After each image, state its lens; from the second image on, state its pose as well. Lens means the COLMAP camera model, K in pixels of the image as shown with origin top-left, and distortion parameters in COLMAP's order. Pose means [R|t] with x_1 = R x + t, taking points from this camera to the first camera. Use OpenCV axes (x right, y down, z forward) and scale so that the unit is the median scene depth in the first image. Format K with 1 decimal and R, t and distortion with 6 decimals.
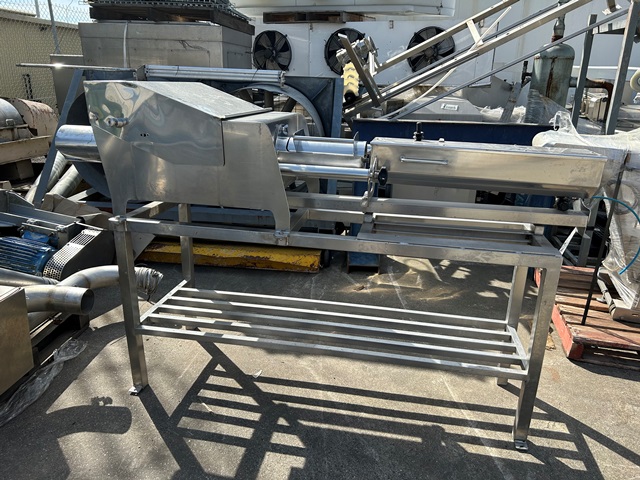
lens RADIAL K [[475.3, 0, 322.0], [0, 475.3, 239.2], [0, 0, 1]] dist [0.051284, -0.068665]
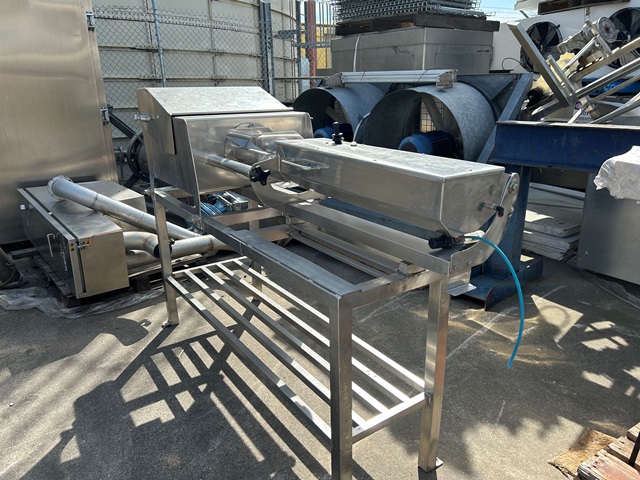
lens RADIAL K [[475.3, 0, 323.8], [0, 475.3, 240.9], [0, 0, 1]] dist [0.051284, -0.068665]
pose [[0.703867, 0.183405, -0.686246, 0.775916], [-0.188523, 0.979679, 0.068464, -0.079108], [0.684857, 0.081184, 0.724140, 0.335320]]
